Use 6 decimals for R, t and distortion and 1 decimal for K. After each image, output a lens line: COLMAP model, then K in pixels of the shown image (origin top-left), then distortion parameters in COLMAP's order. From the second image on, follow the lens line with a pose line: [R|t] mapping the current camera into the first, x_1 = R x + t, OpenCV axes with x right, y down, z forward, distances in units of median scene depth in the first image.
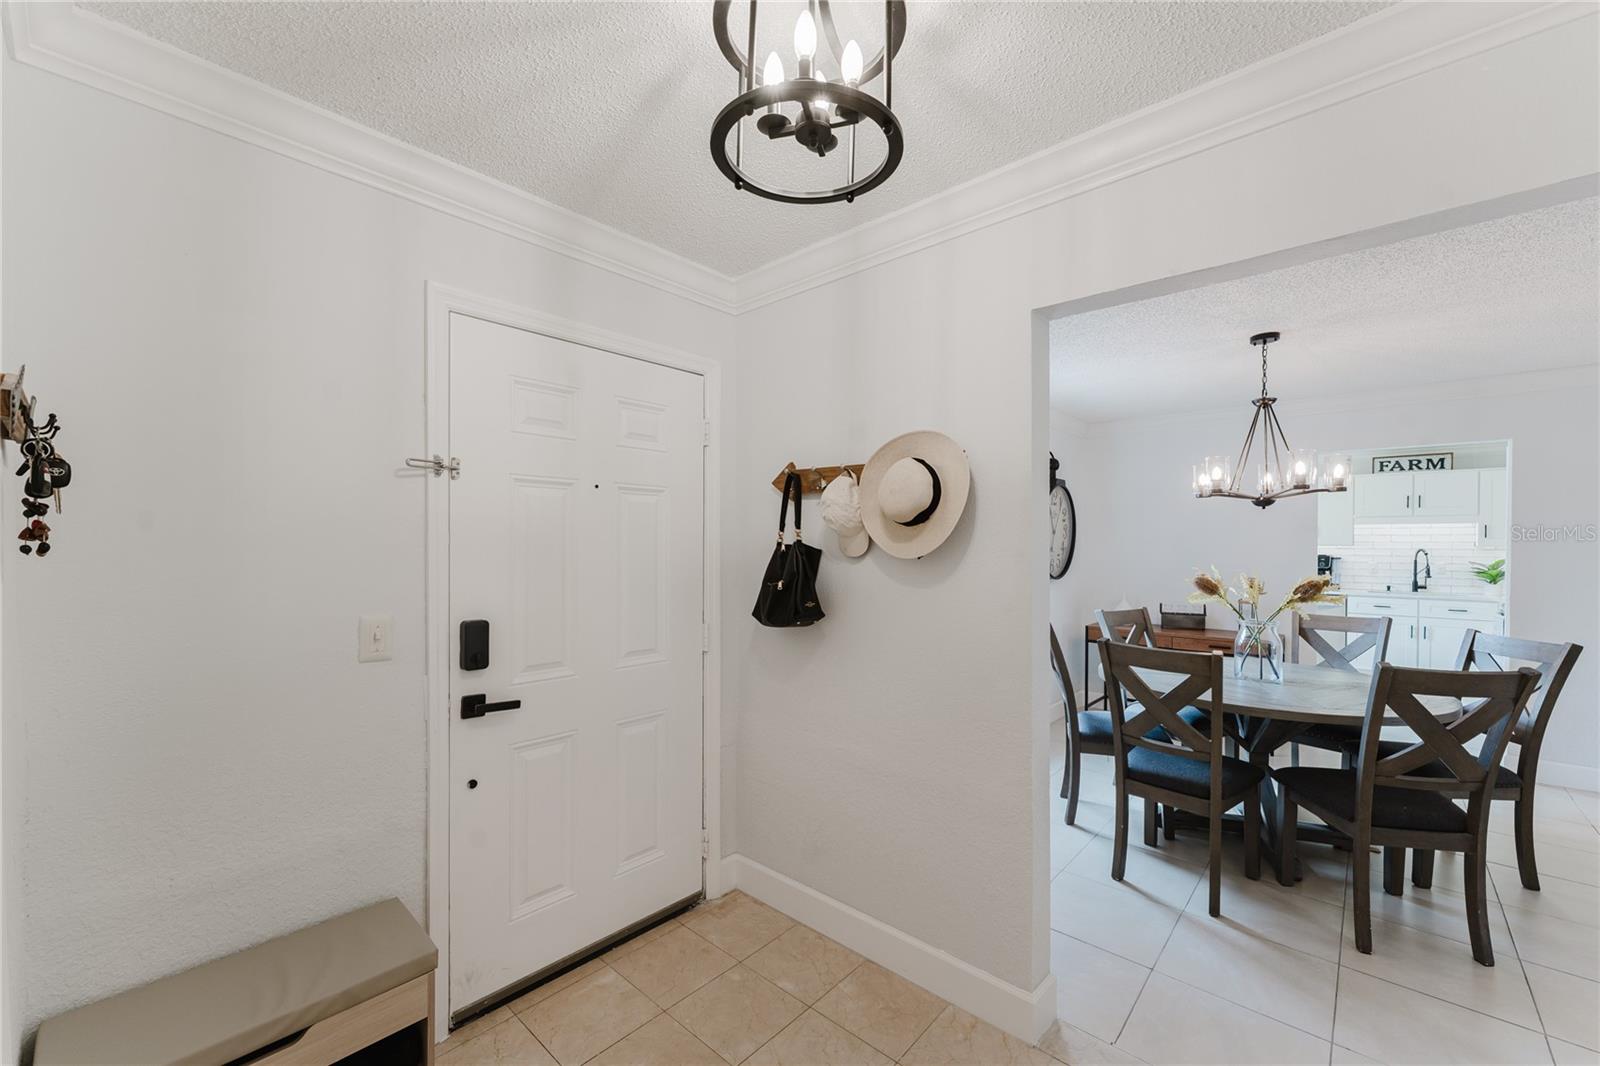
lens RADIAL K [[643.5, 0, 786.7], [0, 643.5, 549.0], [0, 0, 1]] dist [-0.000278, -0.000137]
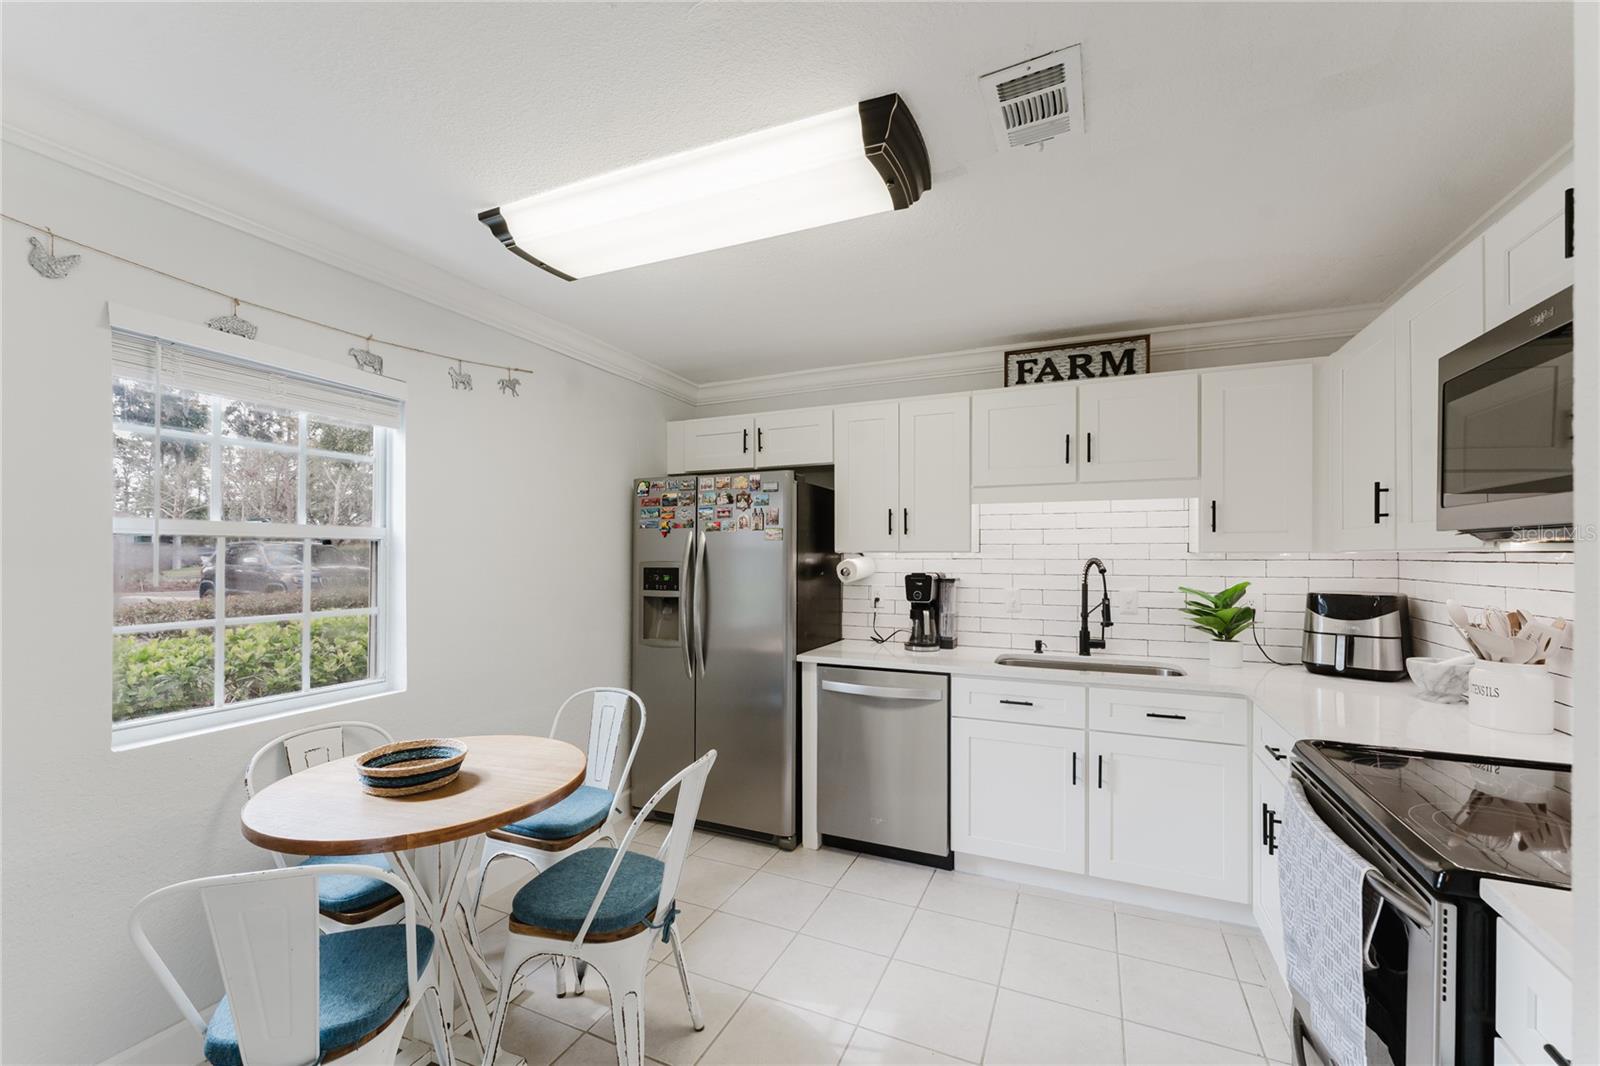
lens RADIAL K [[643.5, 0, 794.7], [0, 643.5, 552.9], [0, 0, 1]] dist [-0.000278, -0.000137]
pose [[0.947182, -0.004285, 0.320668, 0.652991], [0.006757, 0.999955, -0.006597, -0.002721], [-0.320625, 0.008415, 0.947169, 0.650191]]
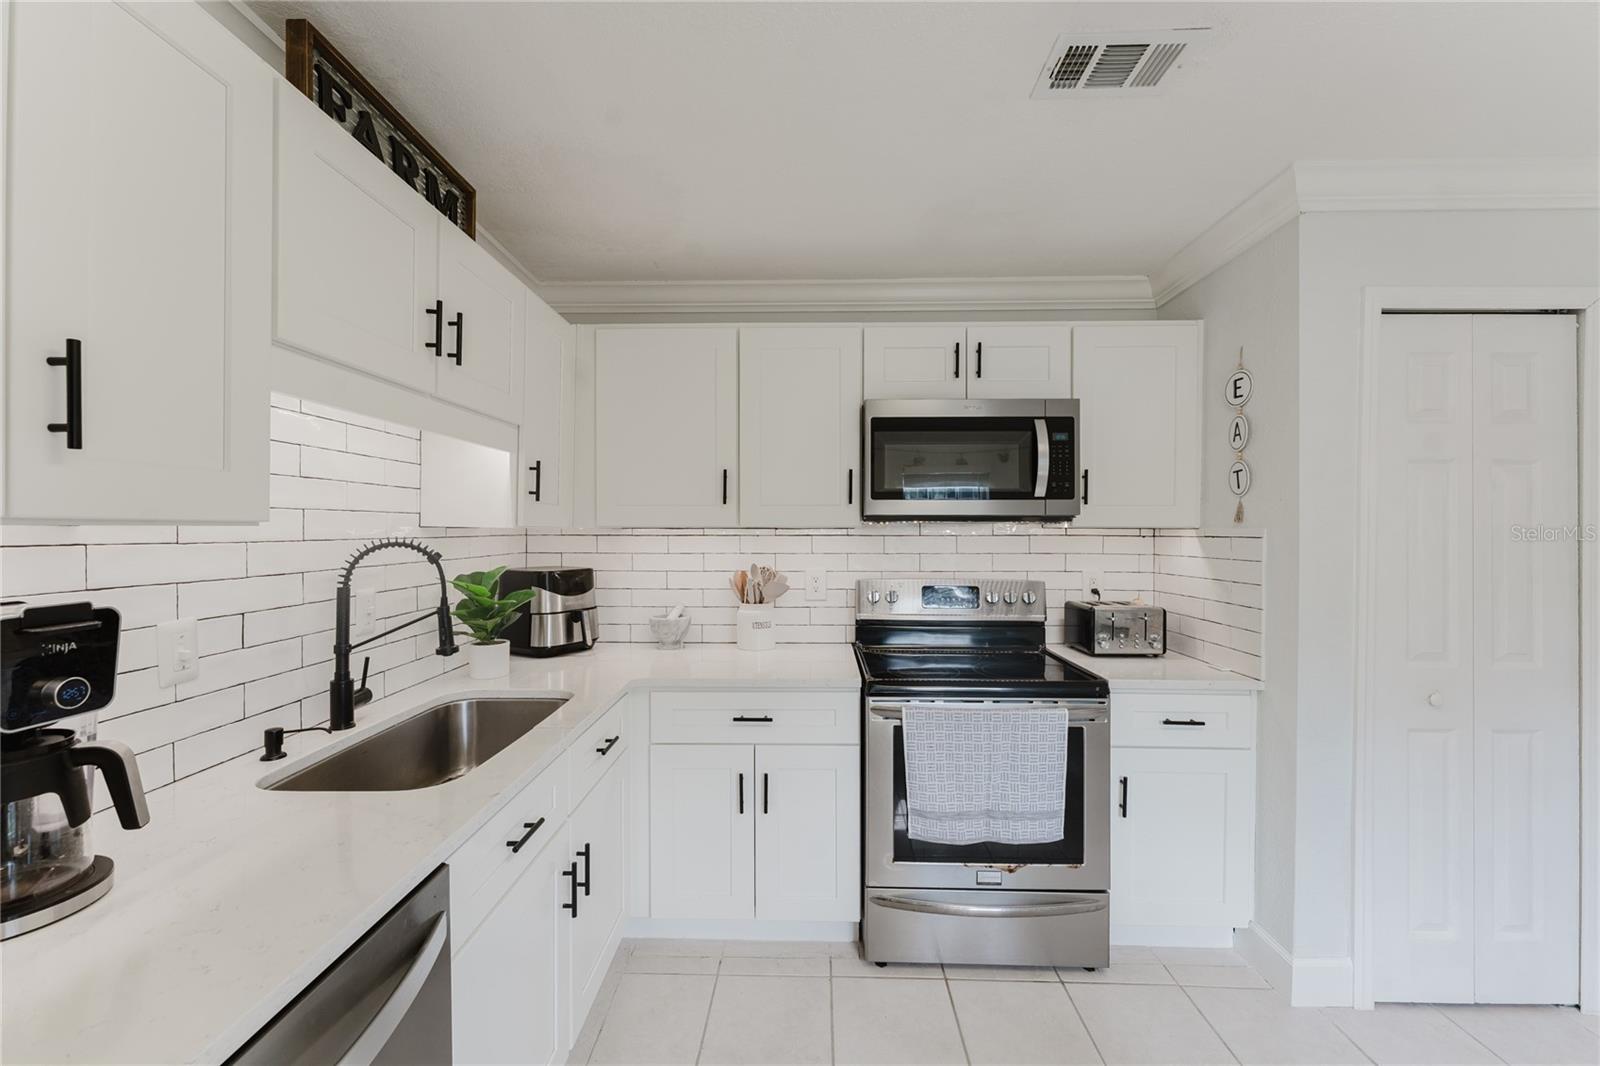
lens RADIAL K [[643.5, 0, 806.3], [0, 643.5, 533.2], [0, 0, 1]] dist [-0.000278, -0.000137]
pose [[-0.673352, -0.011175, 0.739237, 0.710698], [-0.000363, 0.999891, 0.014785, -0.005527], [-0.739322, 0.009687, -0.673283, 1.050687]]
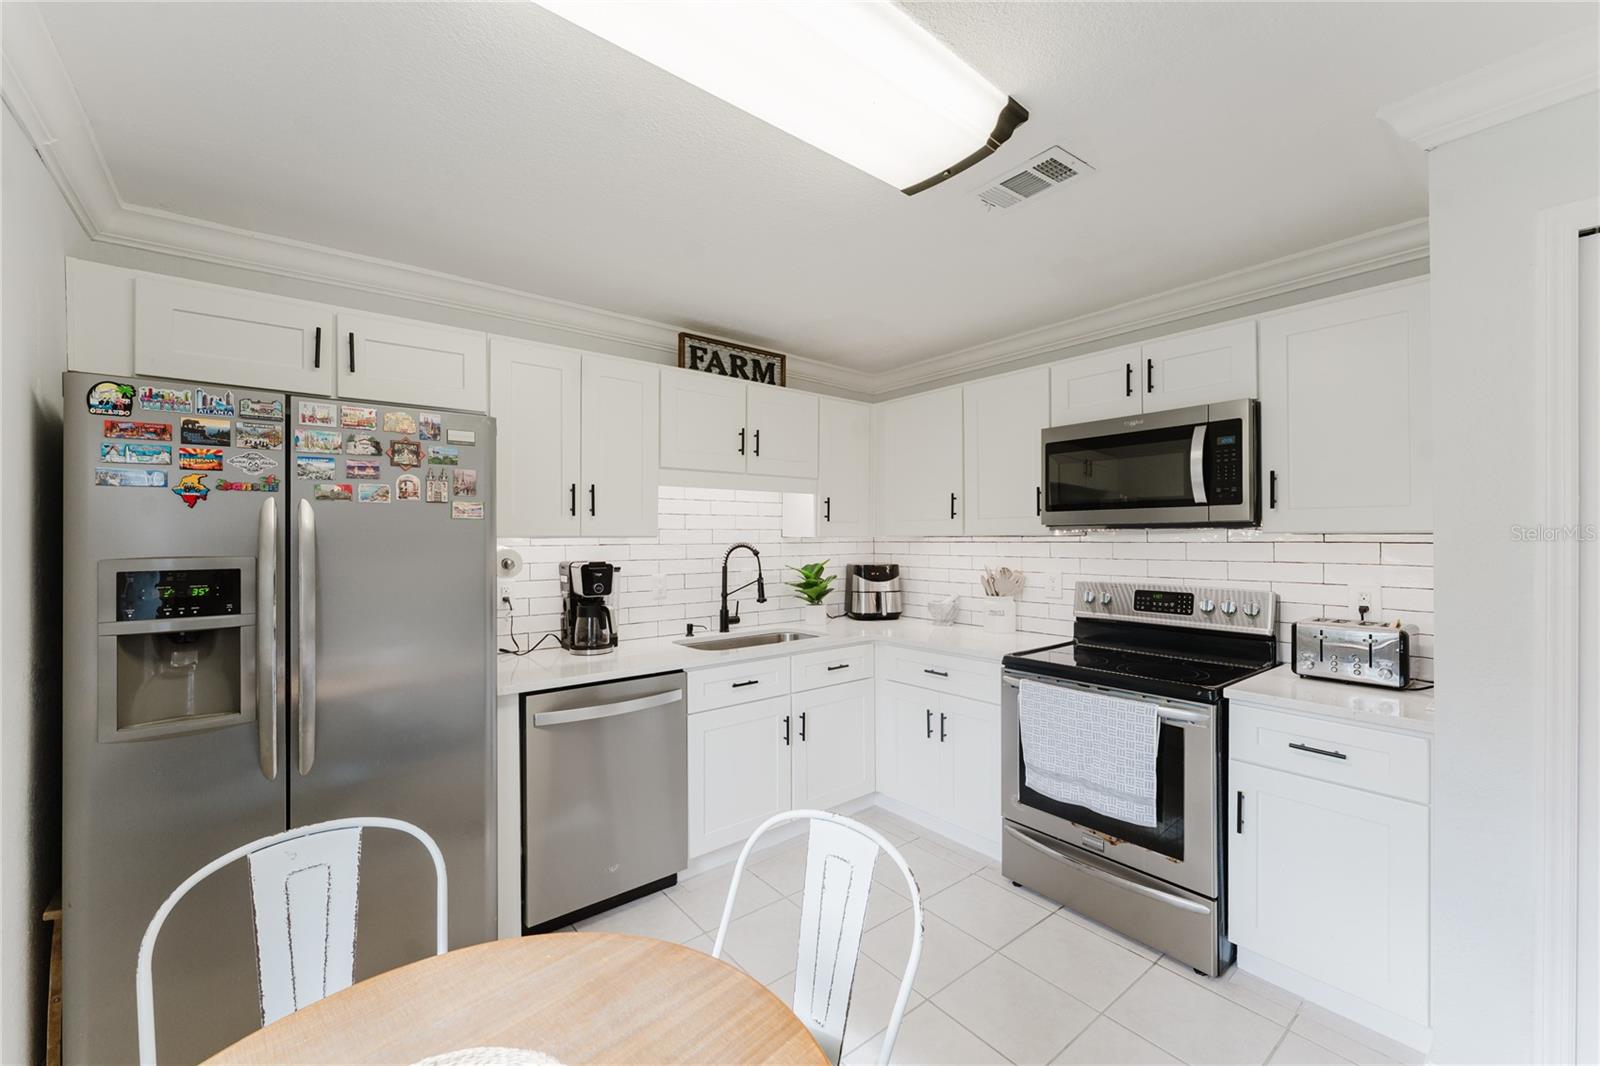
lens RADIAL K [[643.5, 0, 795.5], [0, 643.5, 533.3], [0, 0, 1]] dist [-0.000278, -0.000137]
pose [[0.143316, 0.001033, 0.989676, 0.511428], [0.012227, 0.999921, -0.002814, -0.005622], [-0.989601, 0.012504, 0.143292, 0.892287]]
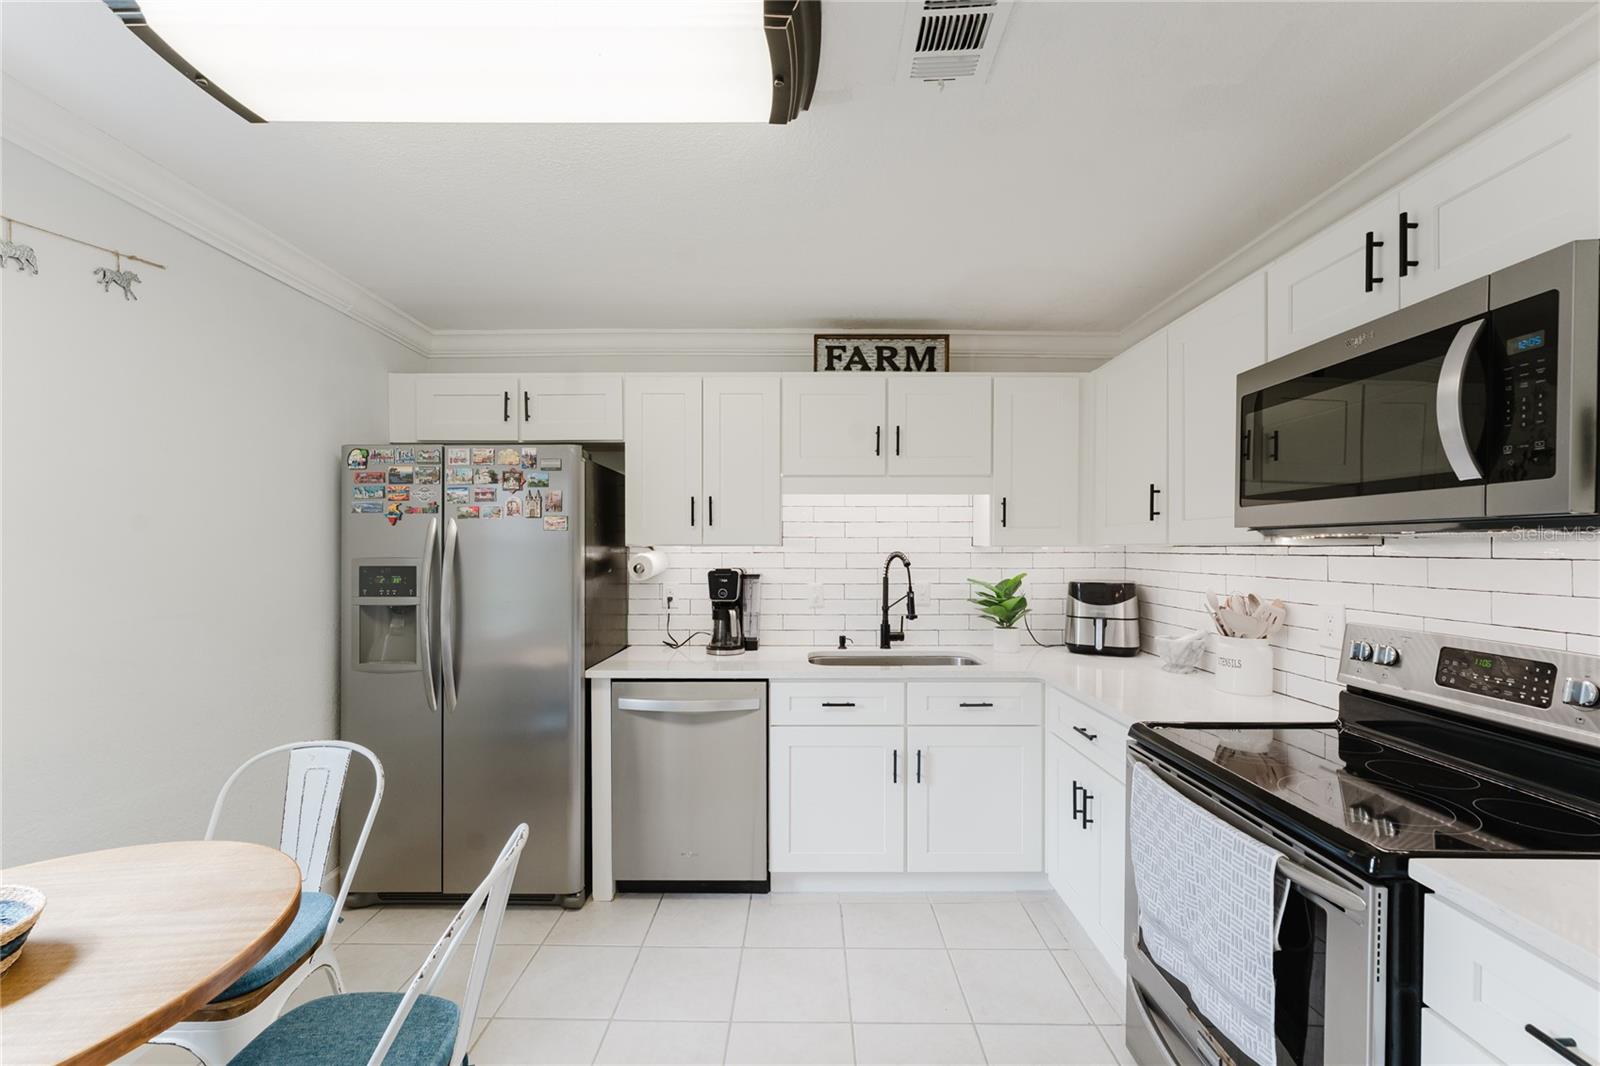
lens RADIAL K [[643.5, 0, 794.6], [0, 643.5, 551.8], [0, 0, 1]] dist [-0.000278, -0.000137]
pose [[0.737420, -0.010259, 0.675357, 0.637472], [0.008643, 0.999946, 0.005753, -0.003757], [-0.675380, 0.001595, 0.737469, 0.723076]]
